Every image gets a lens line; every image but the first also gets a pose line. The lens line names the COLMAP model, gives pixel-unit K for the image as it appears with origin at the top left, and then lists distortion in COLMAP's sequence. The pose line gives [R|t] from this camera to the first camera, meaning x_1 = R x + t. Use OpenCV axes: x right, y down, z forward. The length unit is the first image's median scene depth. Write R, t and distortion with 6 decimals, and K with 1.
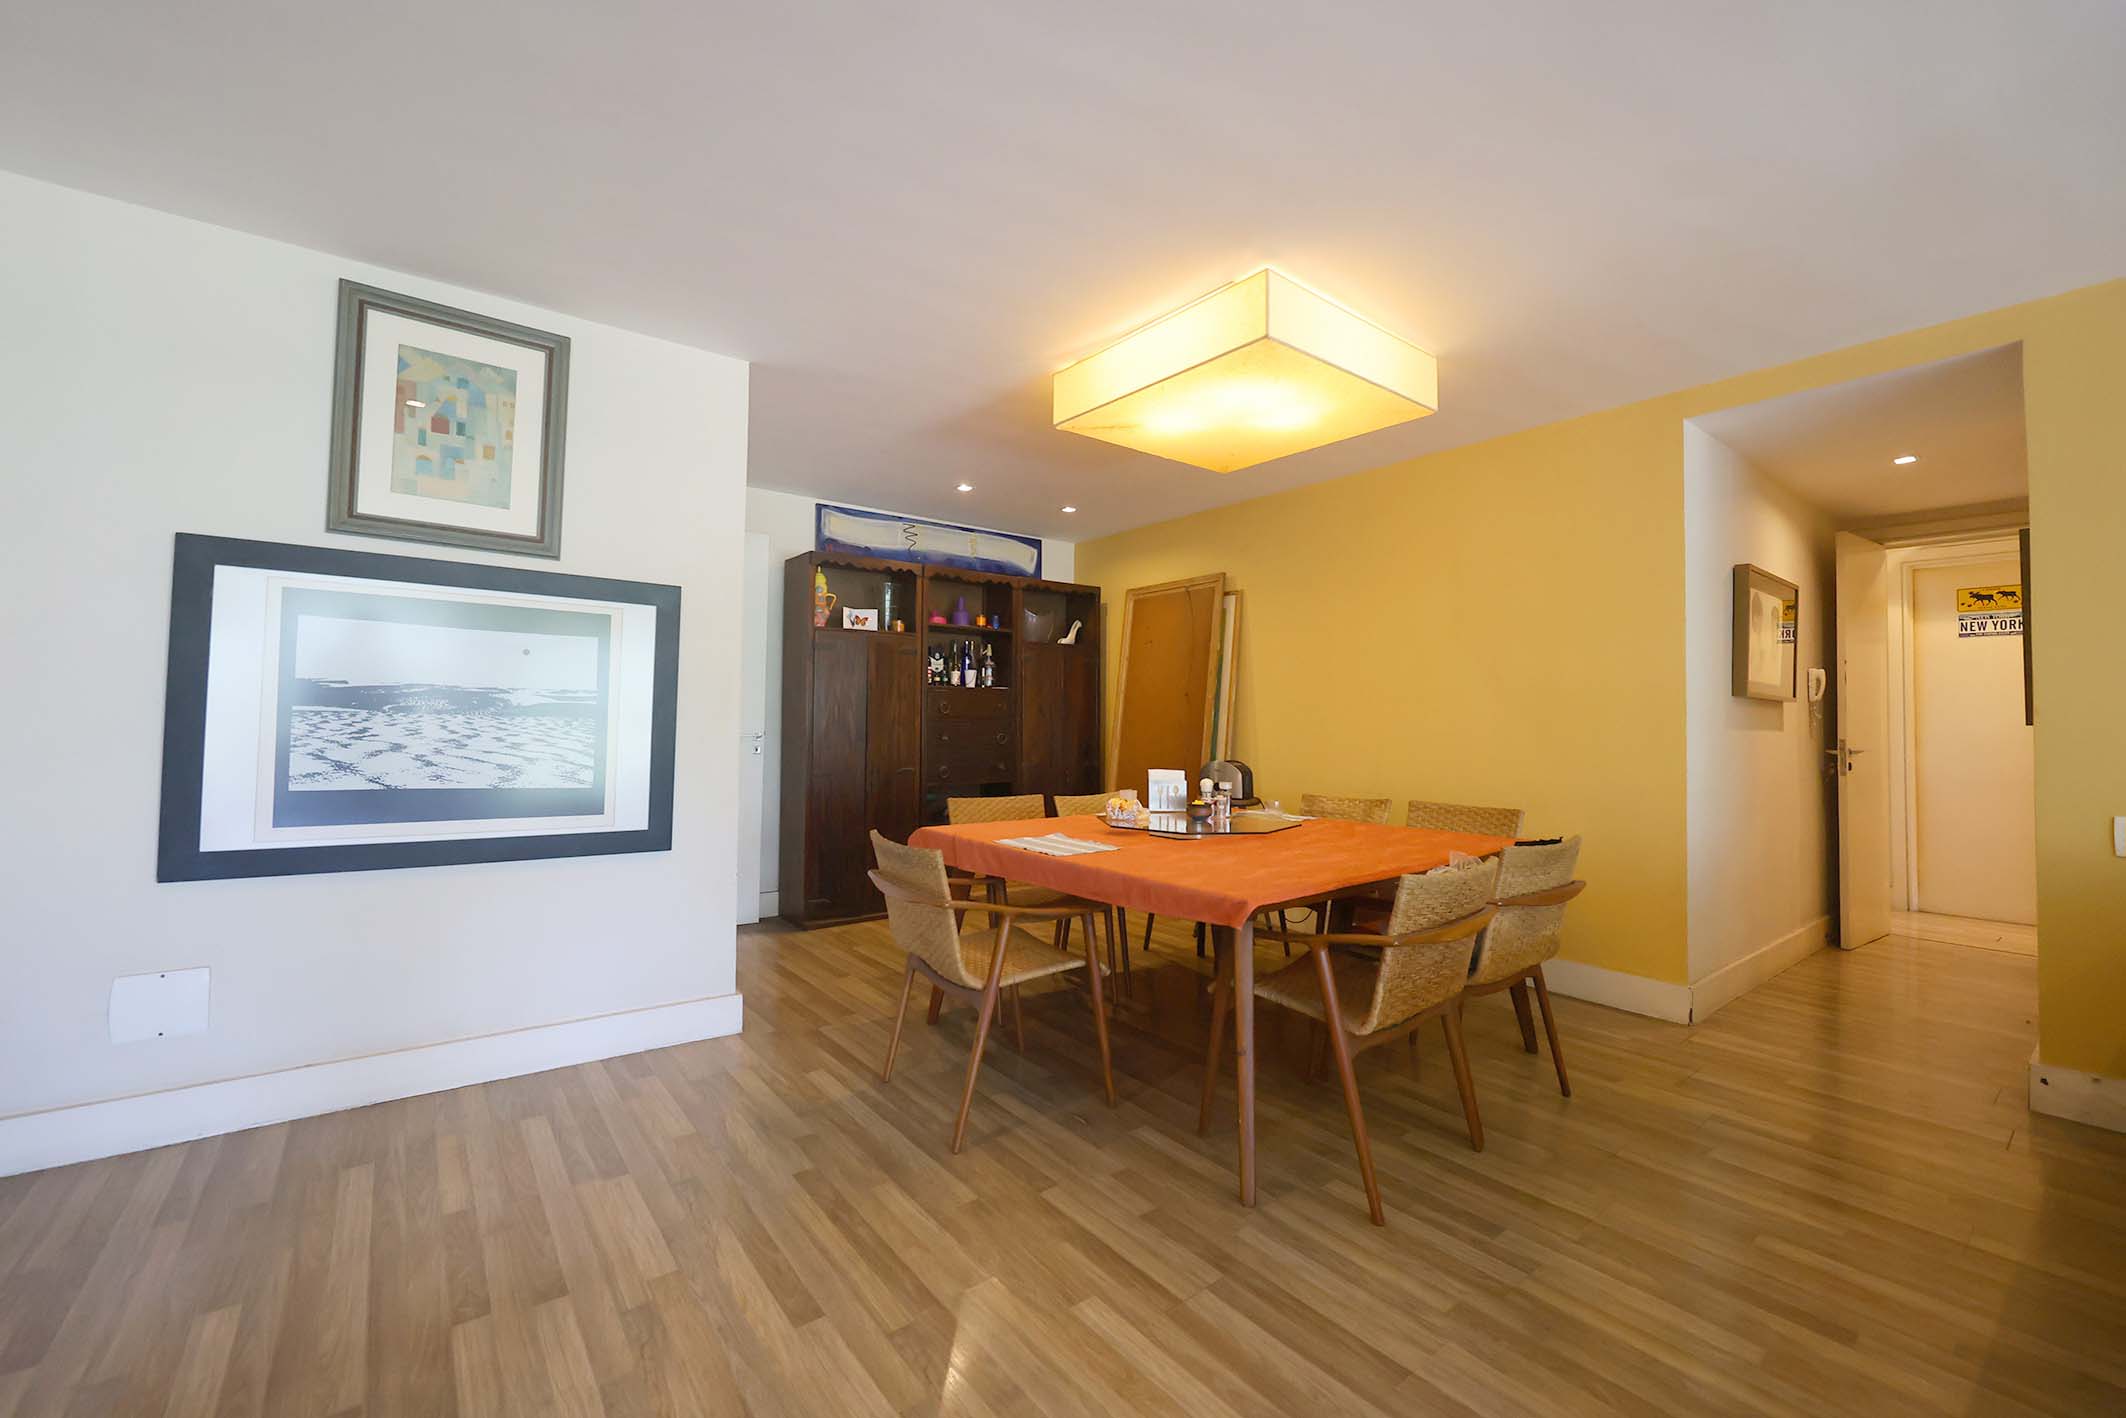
lens RADIAL K [[858.3, 0, 1046.1], [0, 858.3, 697.6], [0, 0, 1]] dist [-0.000519, 0.001196]
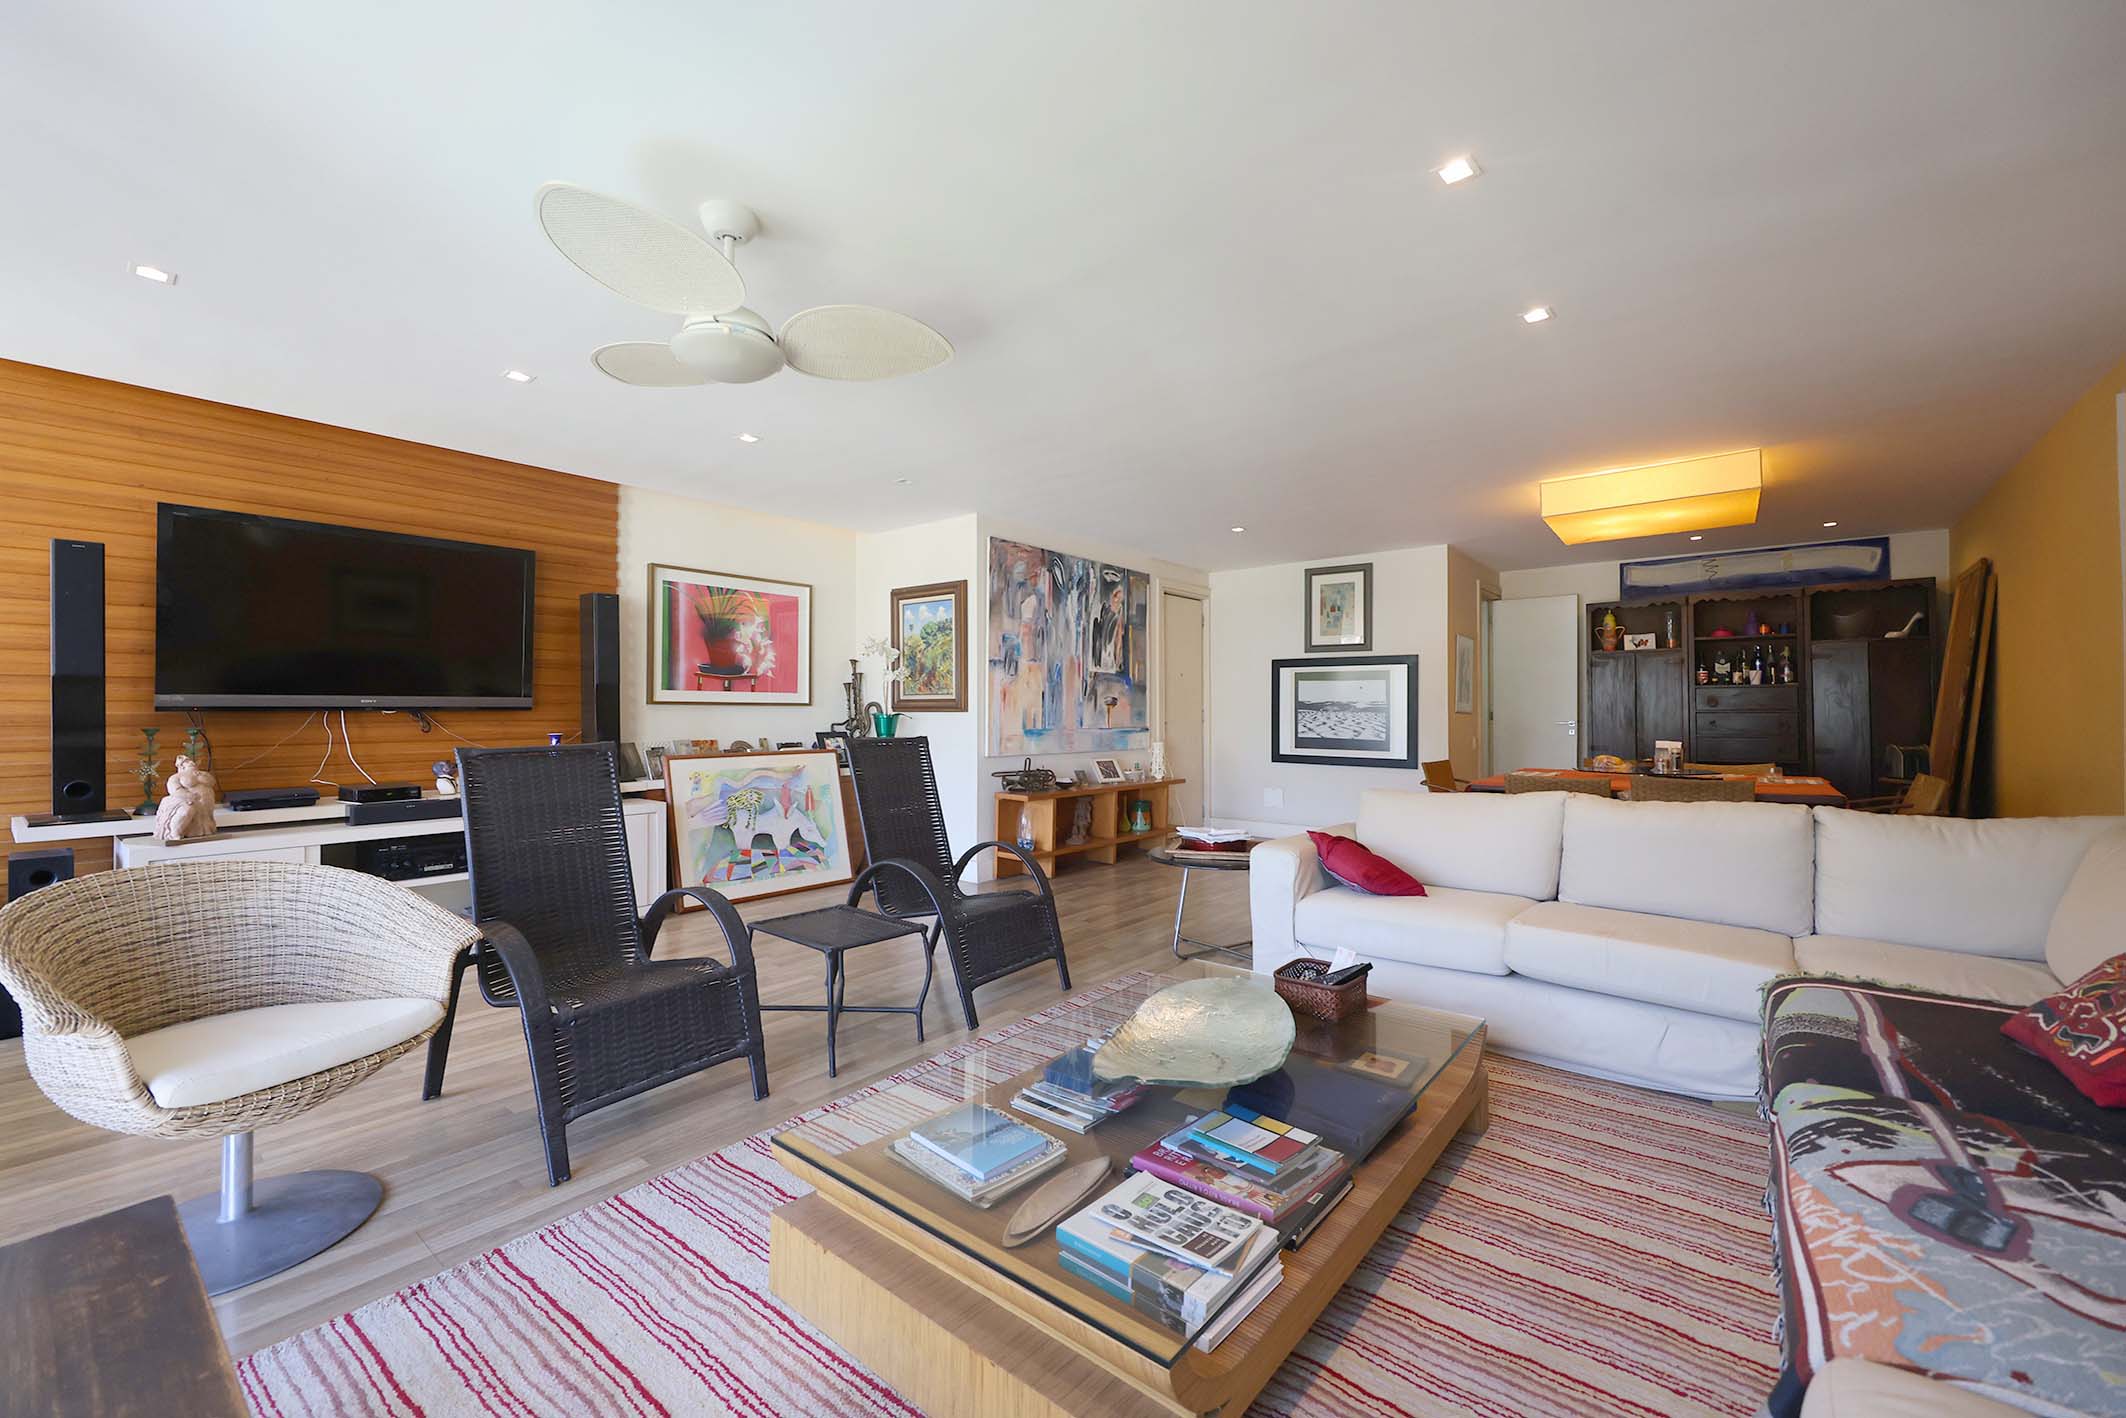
lens RADIAL K [[858.3, 0, 1045.1], [0, 858.3, 709.2], [0, 0, 1]] dist [-0.000519, 0.001196]
pose [[0.227878, -0.017655, -0.973530, 1.643291], [0.030927, 0.999462, -0.010886, 0.010211], [0.973198, -0.027628, 0.228301, -0.515053]]
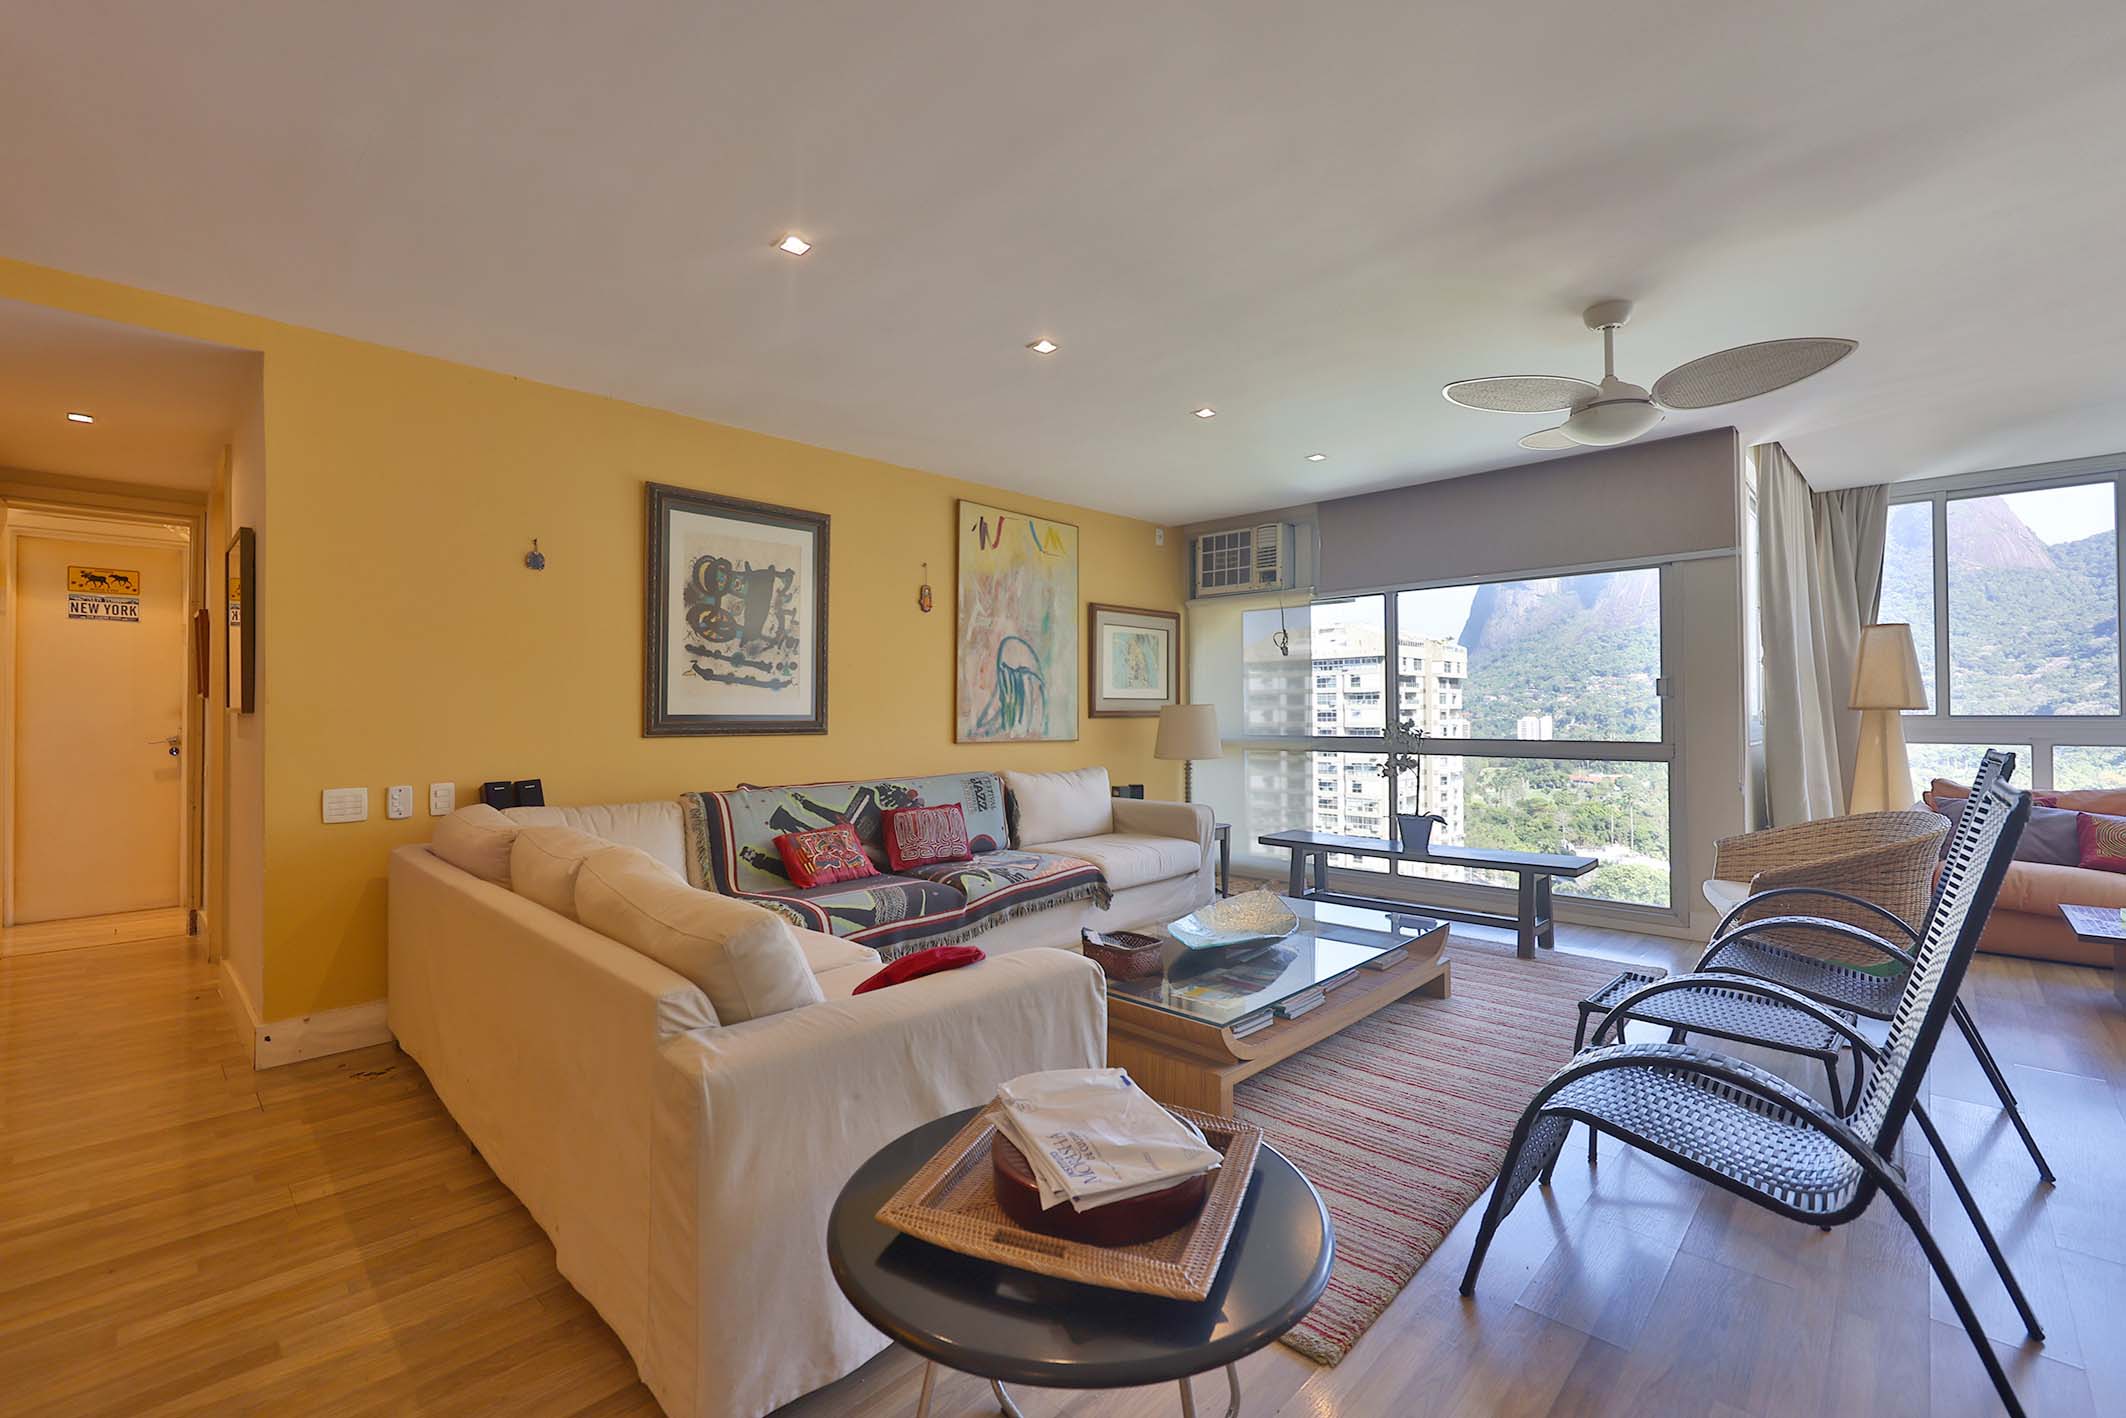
lens RADIAL K [[908.3, 0, 1052.5], [0, 908.3, 704.5], [0, 0, 1]] dist [0.001203, -0.000163]
pose [[-0.150522, -0.001007, 0.988606, -0.108906], [-0.023512, 0.999720, -0.002562, 0.000892], [-0.988327, -0.023629, -0.150504, 0.163287]]
